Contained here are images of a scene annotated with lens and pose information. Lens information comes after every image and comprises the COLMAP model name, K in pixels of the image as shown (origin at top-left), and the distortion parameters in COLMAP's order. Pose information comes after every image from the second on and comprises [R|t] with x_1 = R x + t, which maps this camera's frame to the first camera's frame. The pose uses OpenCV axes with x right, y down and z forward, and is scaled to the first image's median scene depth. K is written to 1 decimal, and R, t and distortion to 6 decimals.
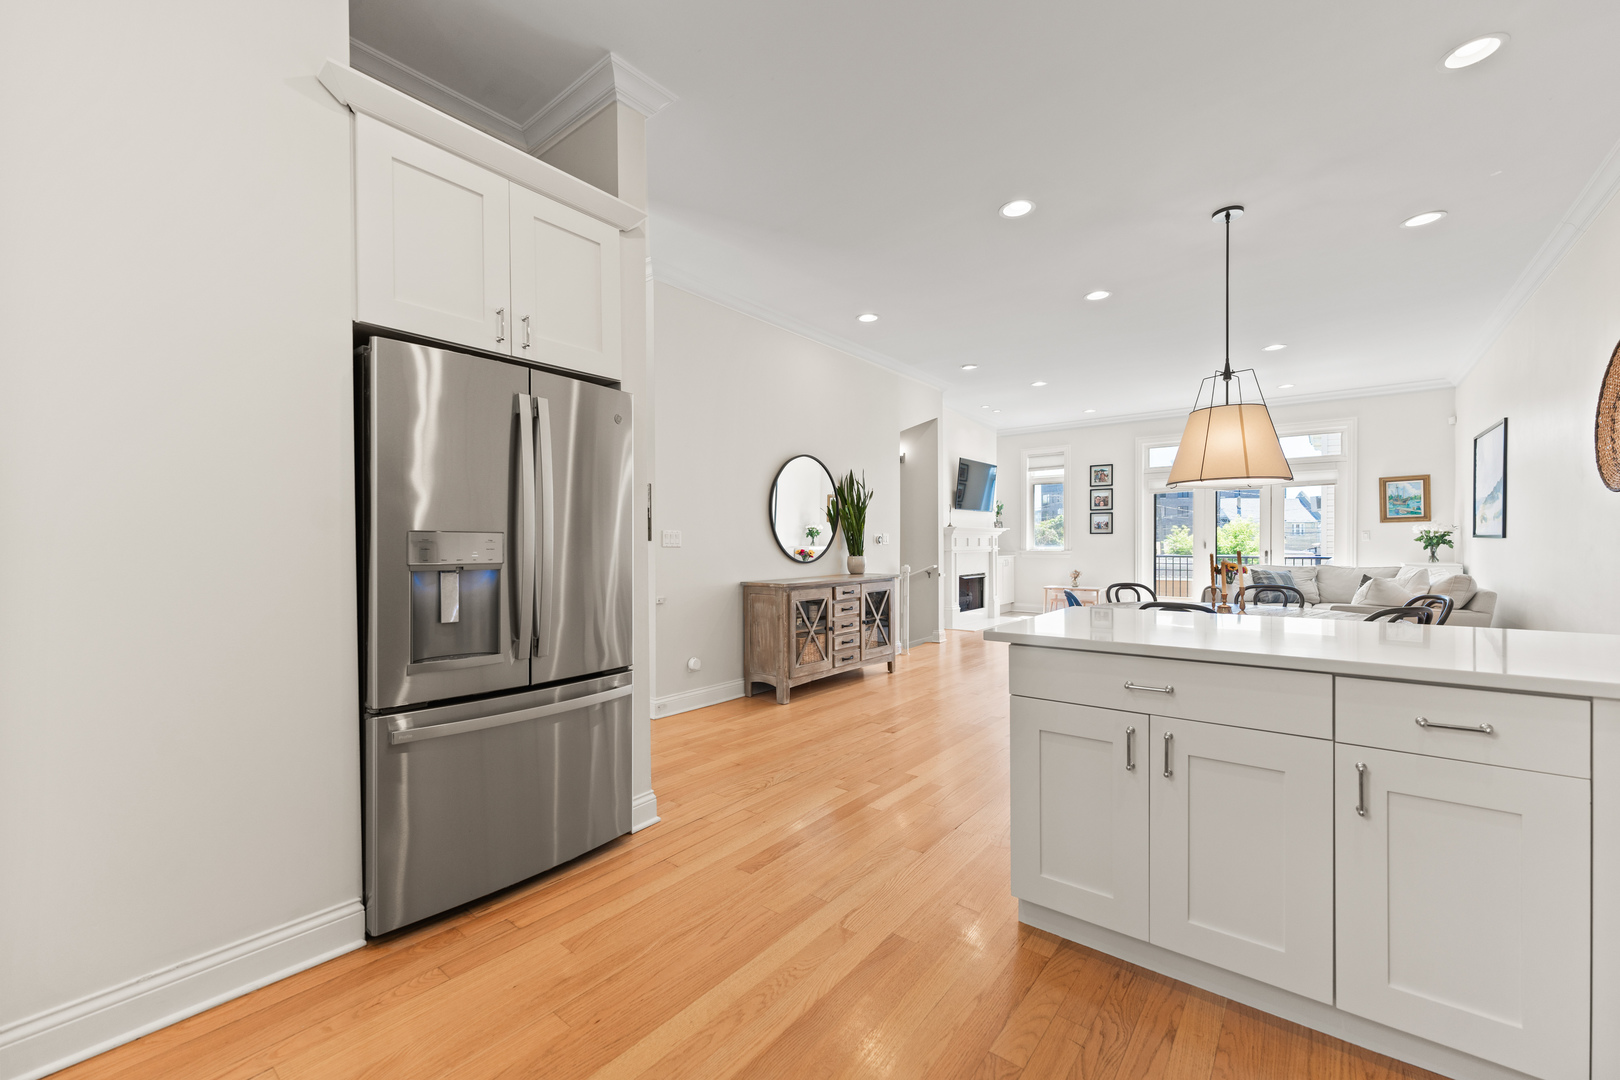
lens RADIAL K [[655.8, 0, 807.9], [0, 655.8, 547.5], [0, 0, 1]] dist [-0.002995, 0.000563]
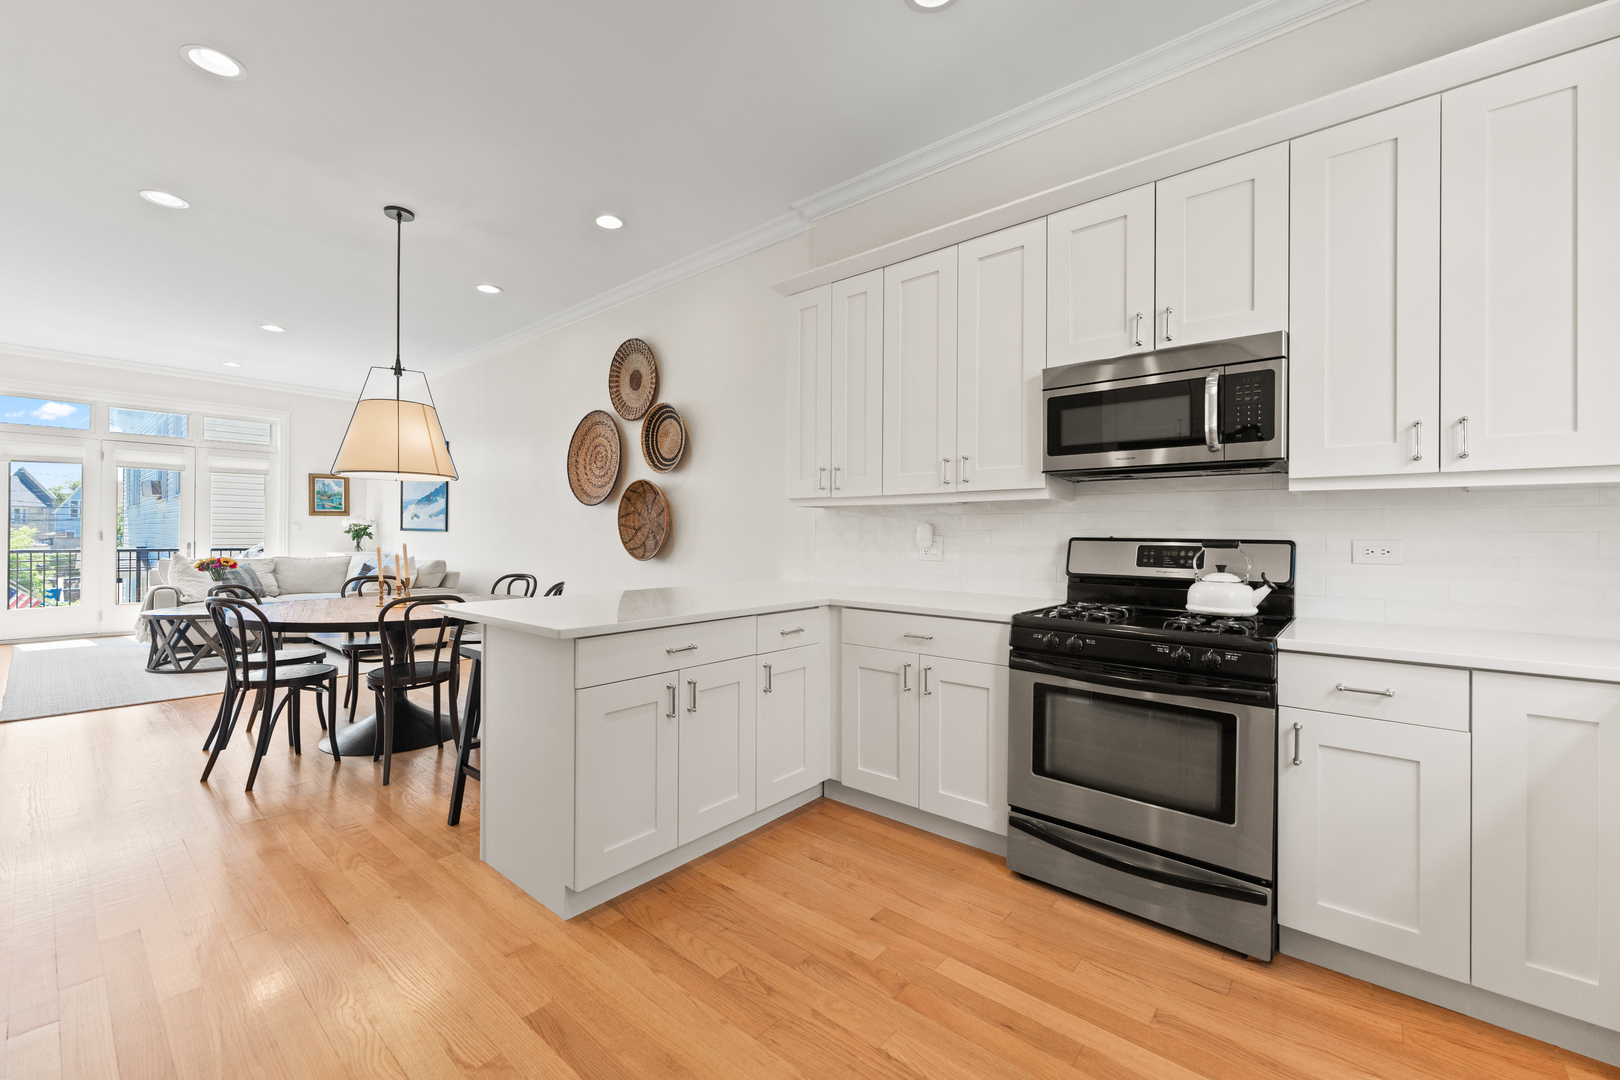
lens RADIAL K [[655.8, 0, 801.3], [0, 655.8, 534.6], [0, 0, 1]] dist [-0.002995, 0.000563]
pose [[0.036594, 0.003193, 0.999325, -0.171048], [0.002050, 0.999993, -0.003270, -0.001362], [-0.999328, 0.002168, 0.036587, 0.159680]]
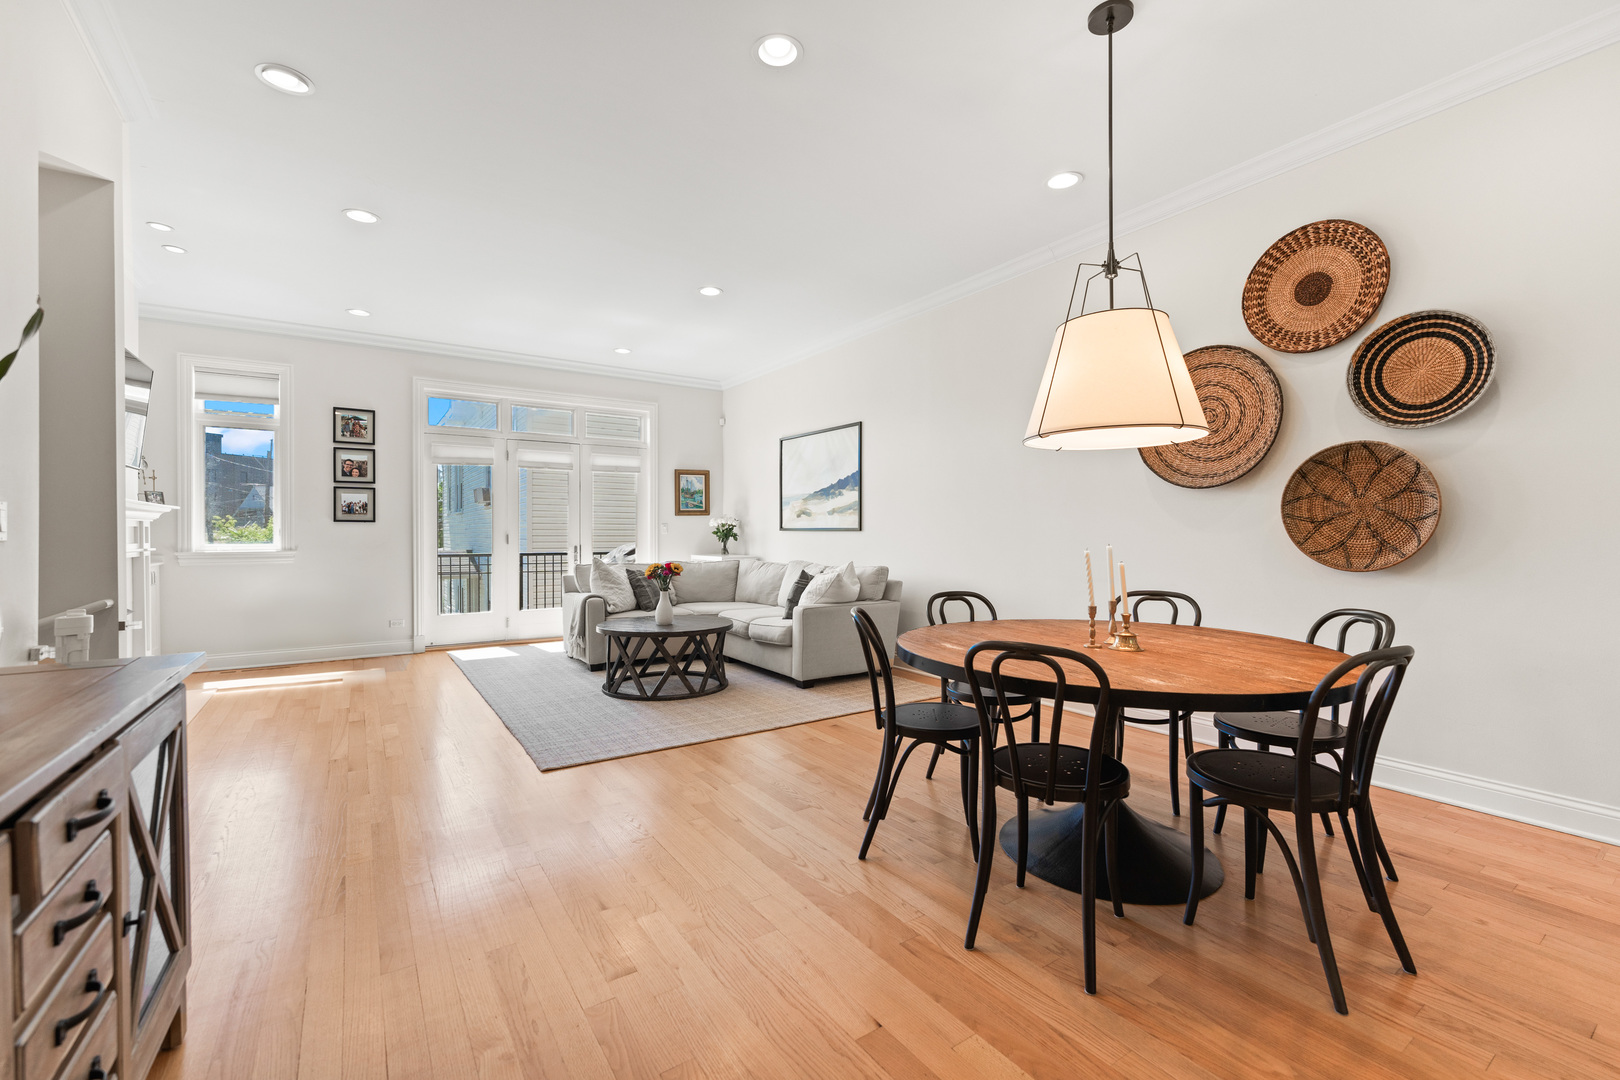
lens RADIAL K [[677.2, 0, 803.4], [0, 677.2, 534.2], [0, 0, 1]] dist [-0.003761, 0.000846]
pose [[0.303725, 0.002412, 0.952757, -0.036409], [0.009531, 0.999939, -0.005570, -0.002088], [-0.952712, 0.010772, 0.303684, 0.520607]]
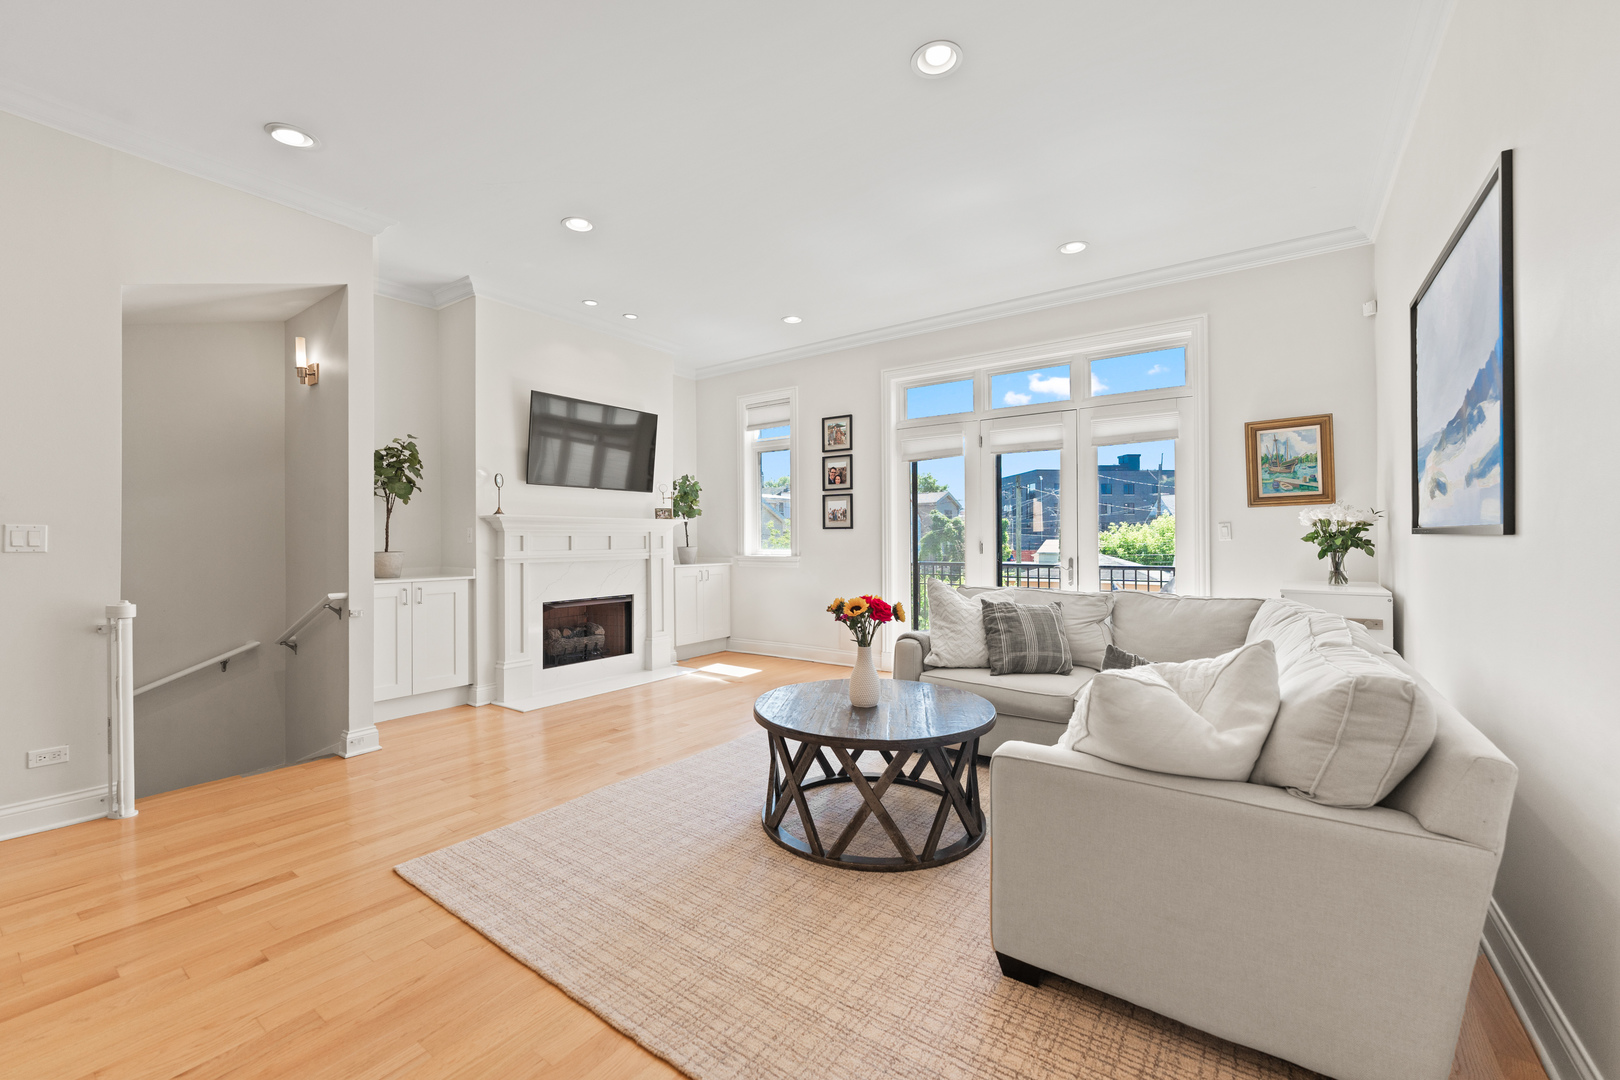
lens RADIAL K [[655.8, 0, 811.4], [0, 655.8, 534.8], [0, 0, 1]] dist [-0.002995, 0.000563]
pose [[0.998527, -0.000283, 0.054263, 0.498284], [0.001164, 0.999868, -0.016204, -0.006661], [-0.054251, 0.016243, 0.998395, 0.493040]]
